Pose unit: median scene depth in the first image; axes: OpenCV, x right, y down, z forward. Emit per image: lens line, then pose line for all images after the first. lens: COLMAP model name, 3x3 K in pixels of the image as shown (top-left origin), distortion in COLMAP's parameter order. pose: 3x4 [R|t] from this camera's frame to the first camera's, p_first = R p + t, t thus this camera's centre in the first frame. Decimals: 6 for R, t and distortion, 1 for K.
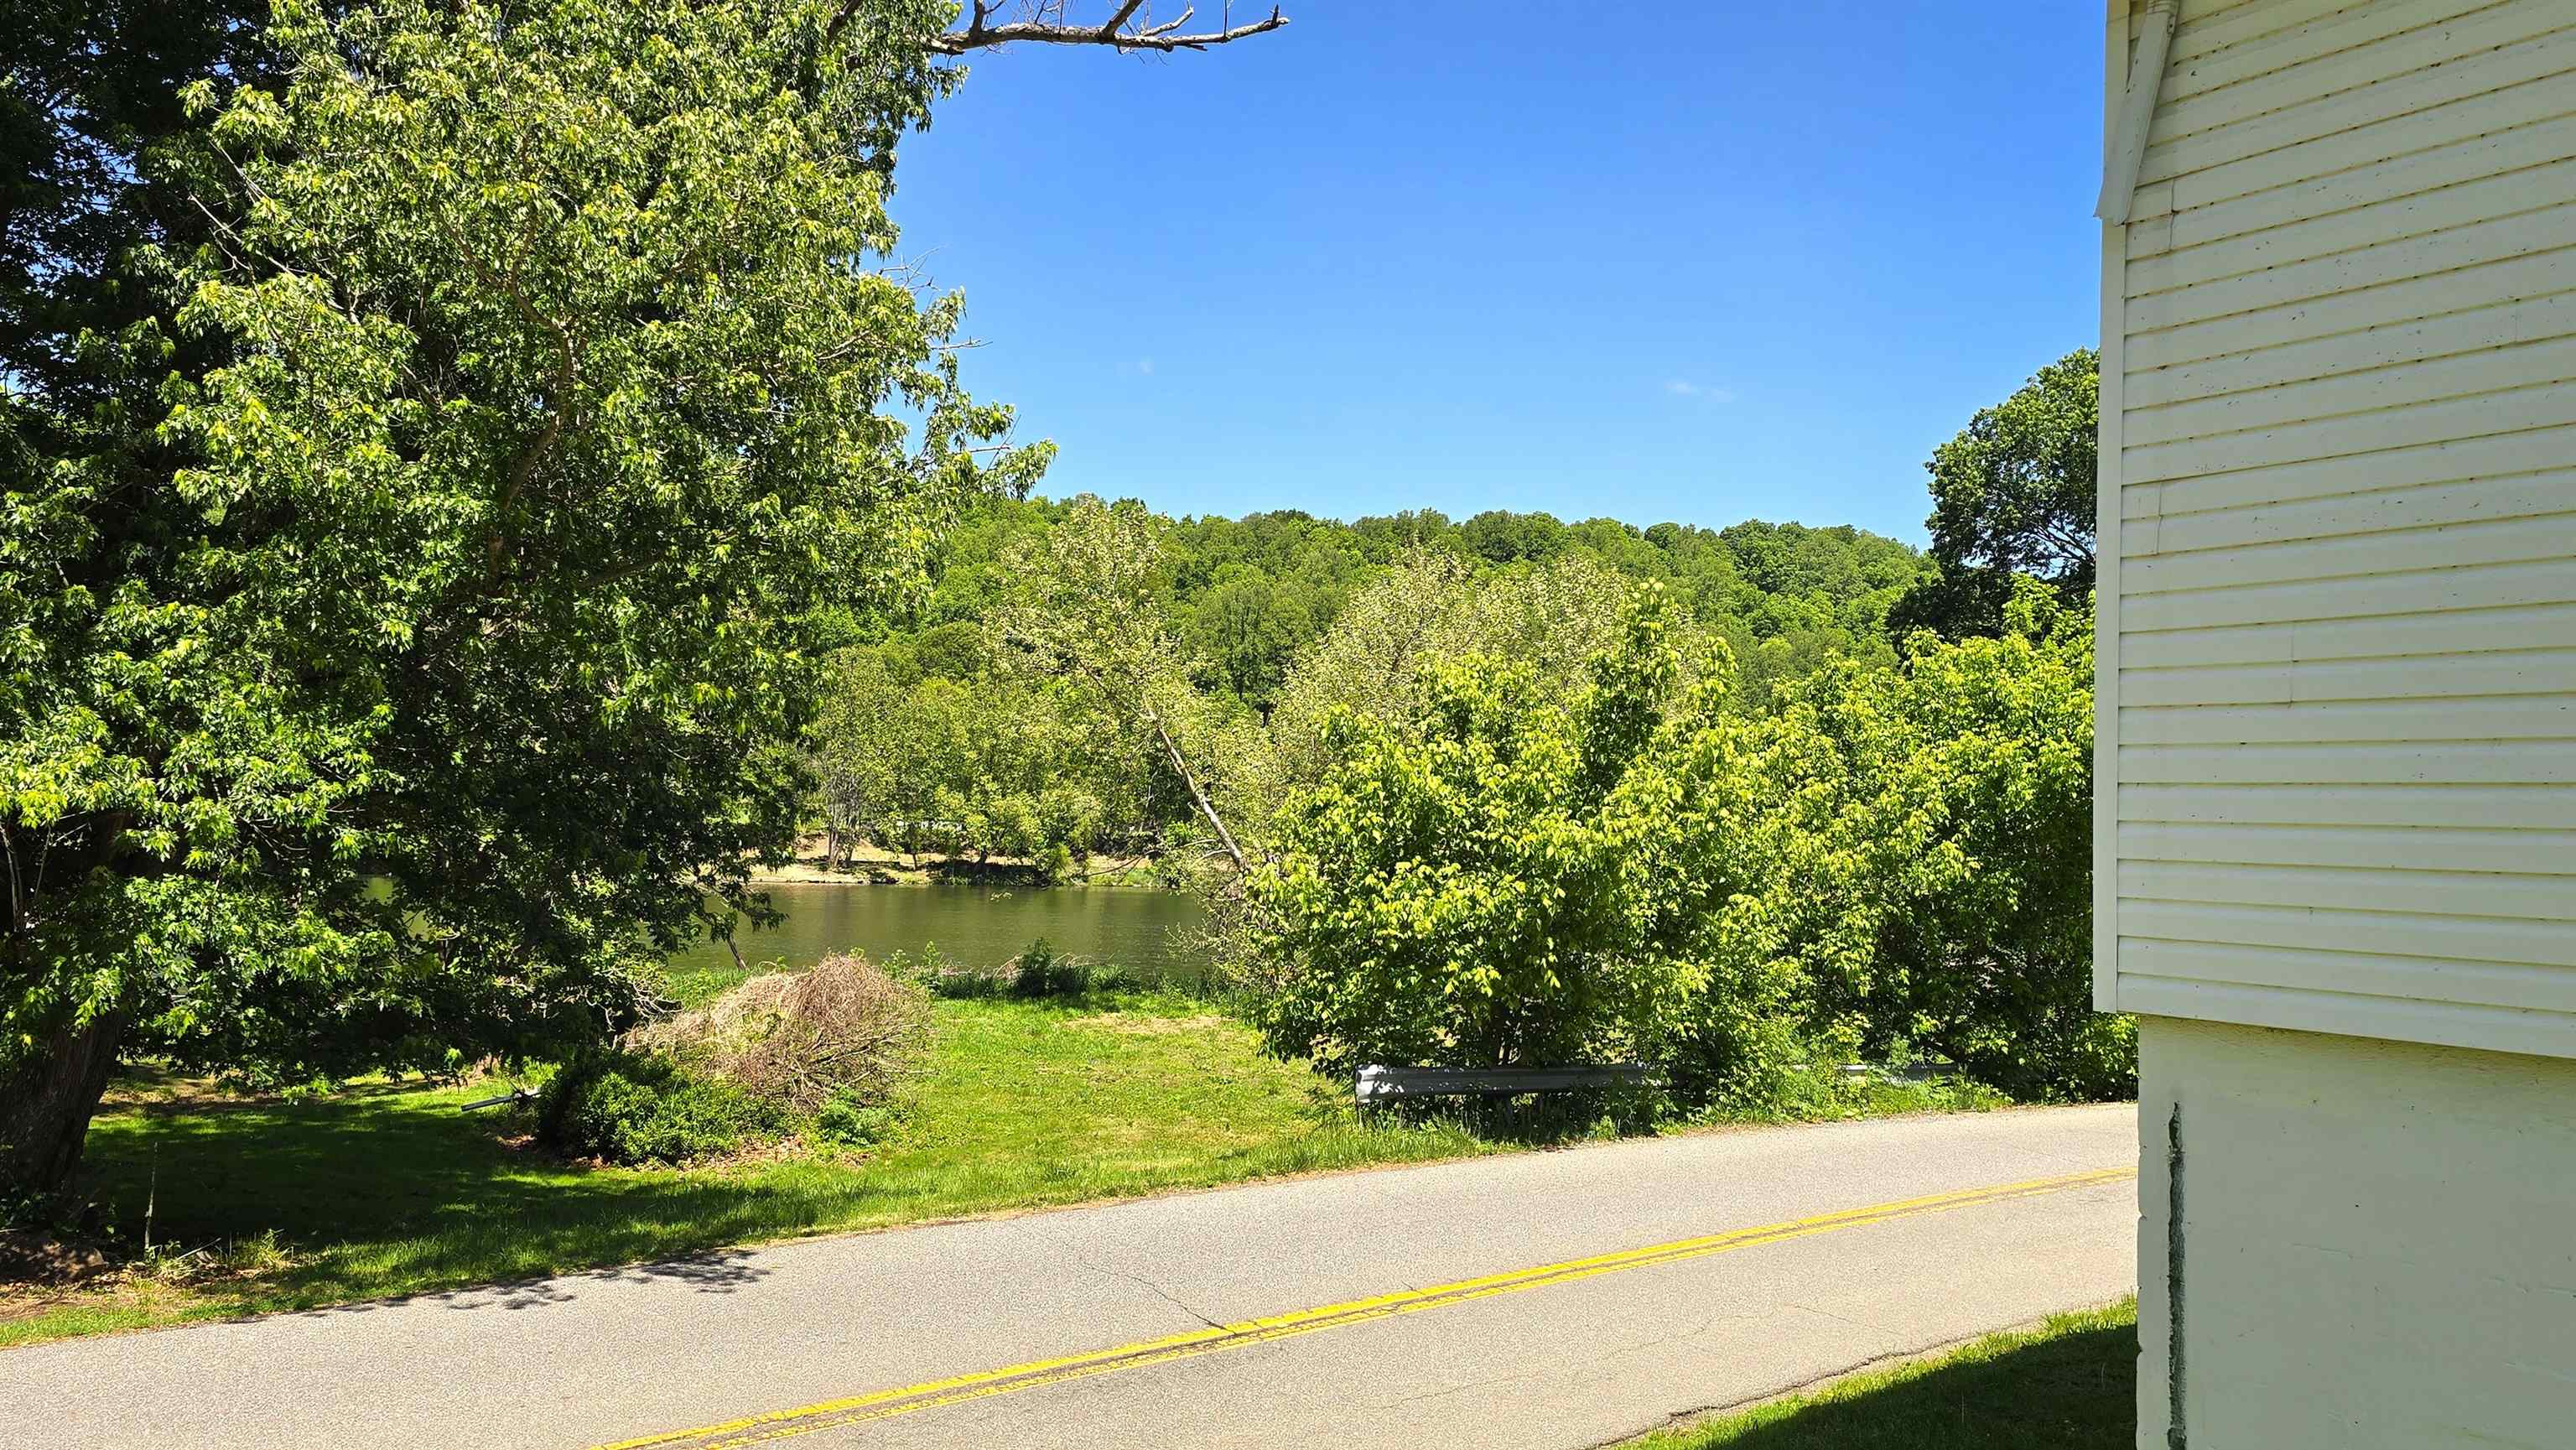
lens RADIAL K [[1708.6, 0, 1193.0], [0, 1708.6, 727.0], [0, 0, 1]] dist [0.004380, 0.000136]
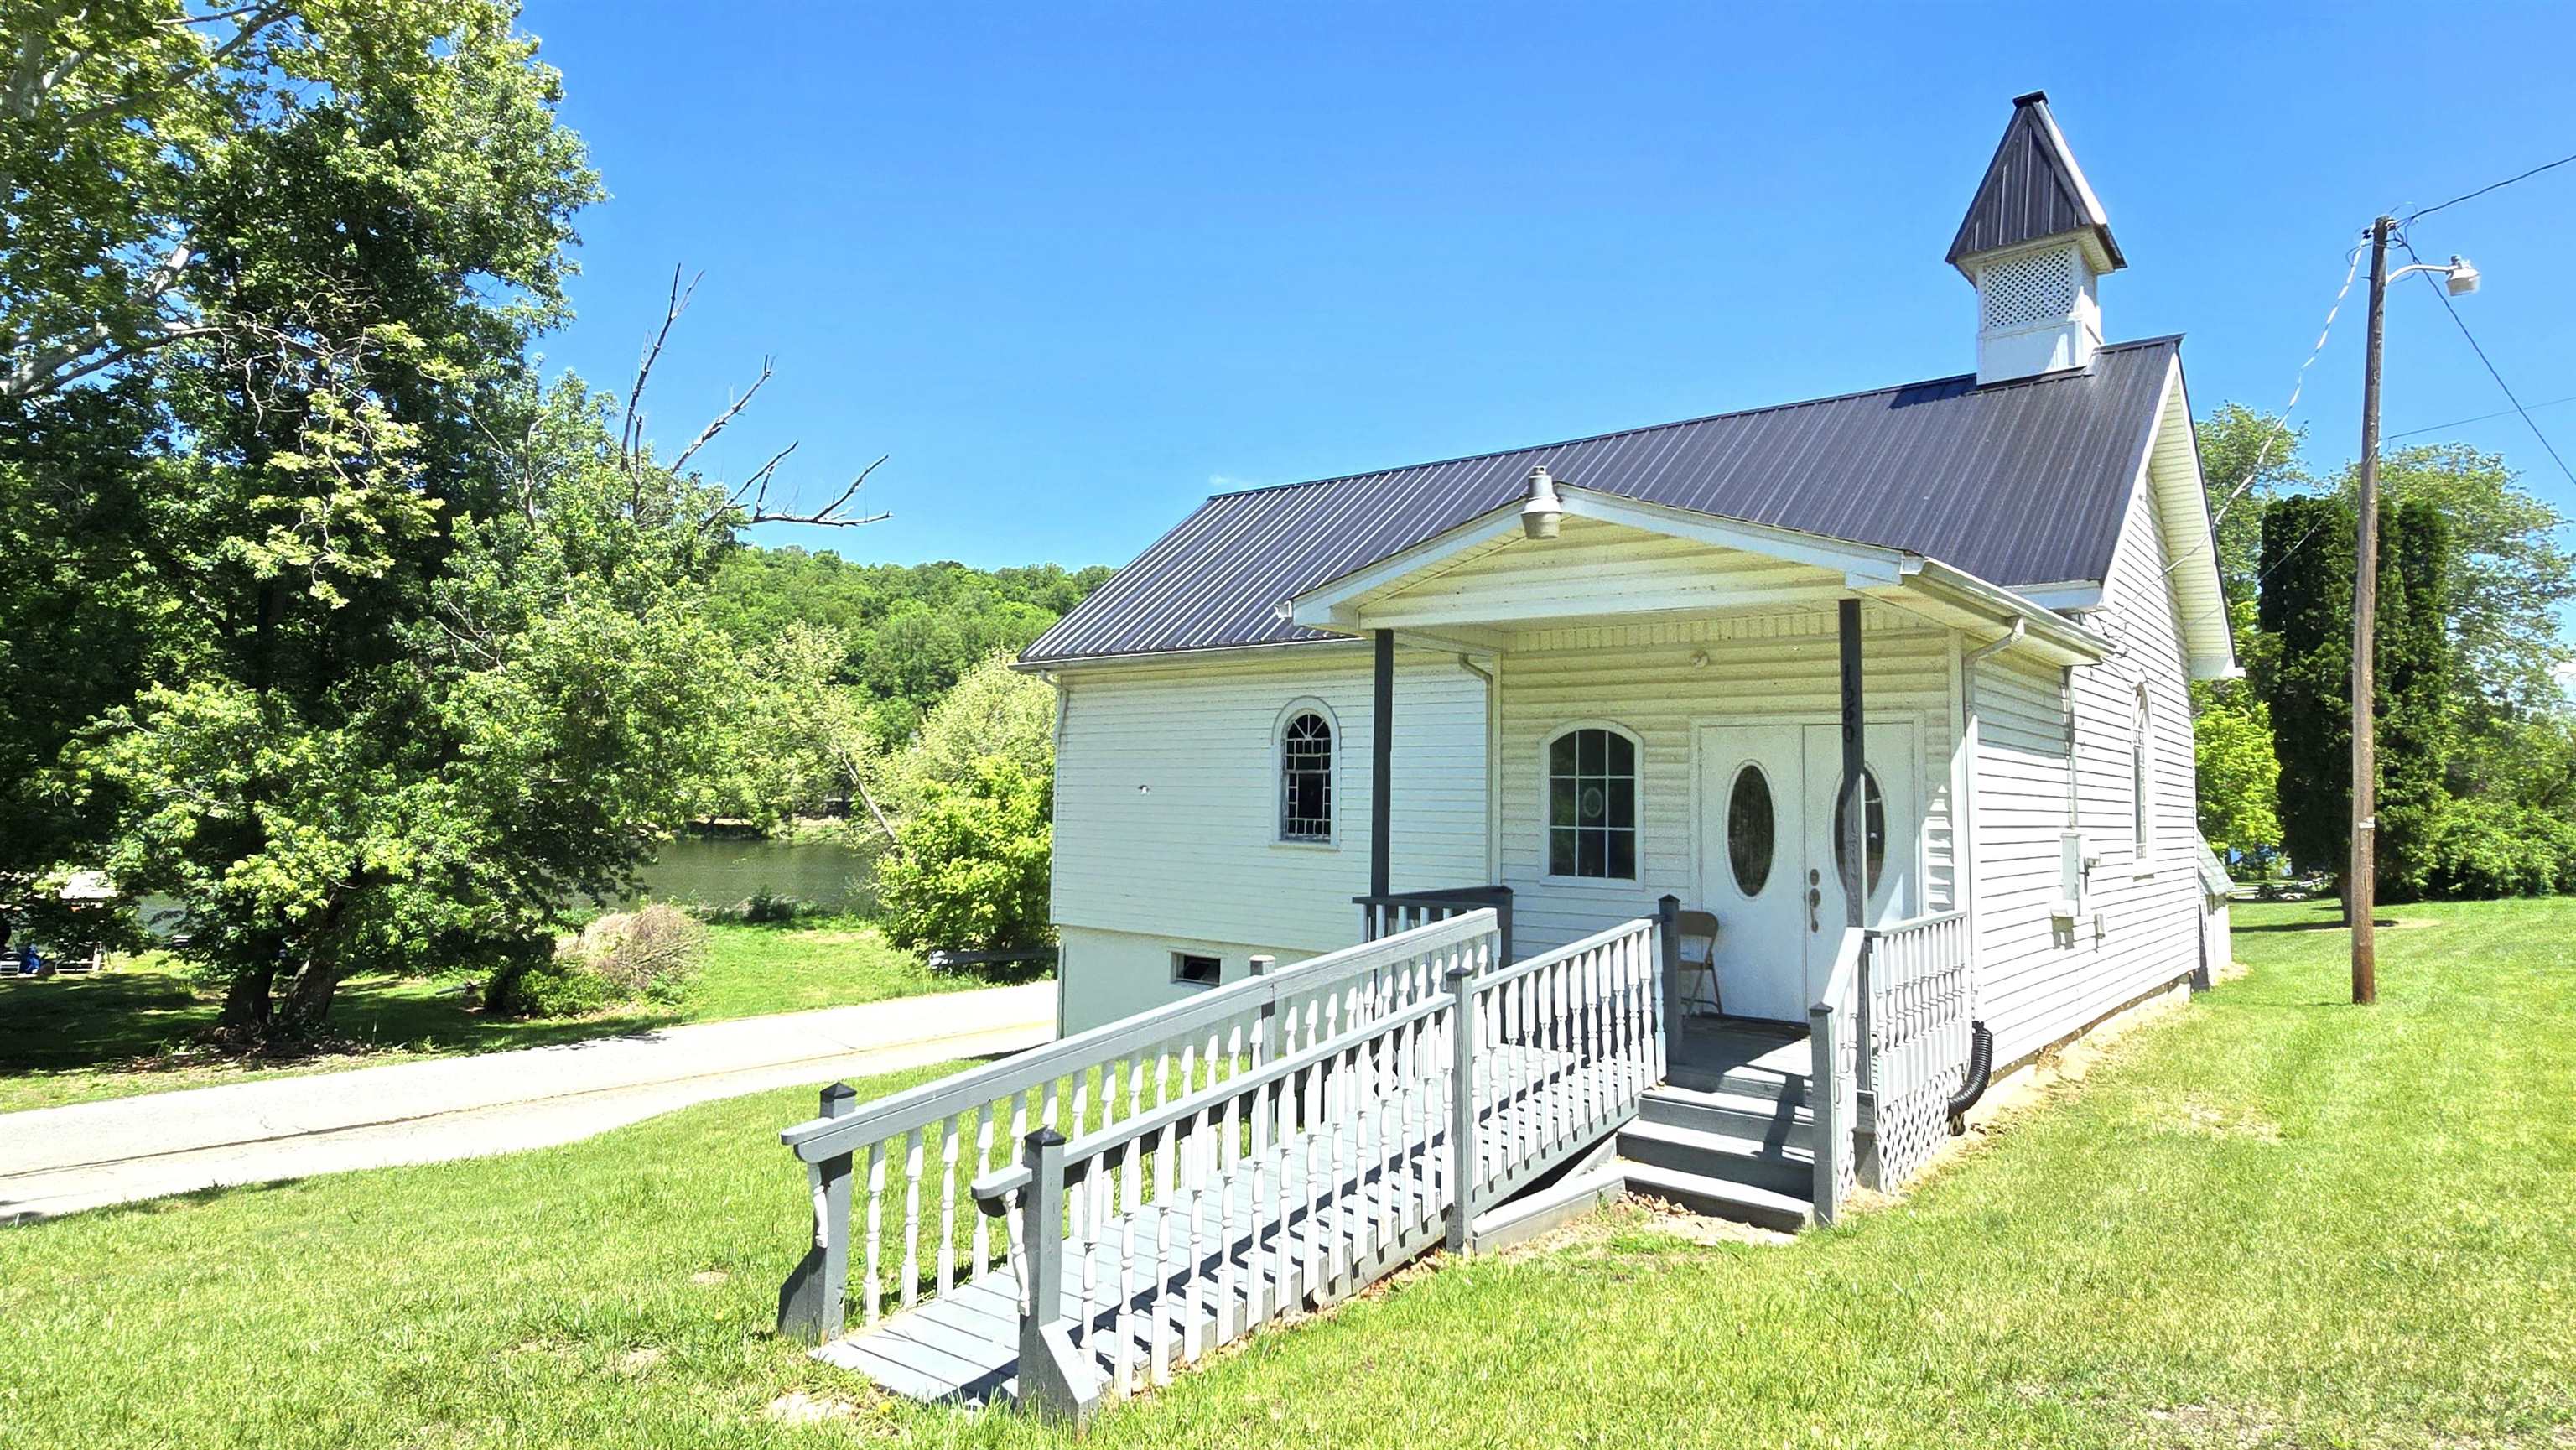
lens RADIAL K [[1529.2, 0, 1292.2], [0, 1529.2, 698.2], [0, 0, 1]] dist [0.001596, -0.010227]
pose [[0.966597, 0.009627, 0.256120, 0.030482], [-0.014771, 0.999726, 0.018170, -0.129714], [-0.255875, -0.021346, 0.966474, -0.772479]]
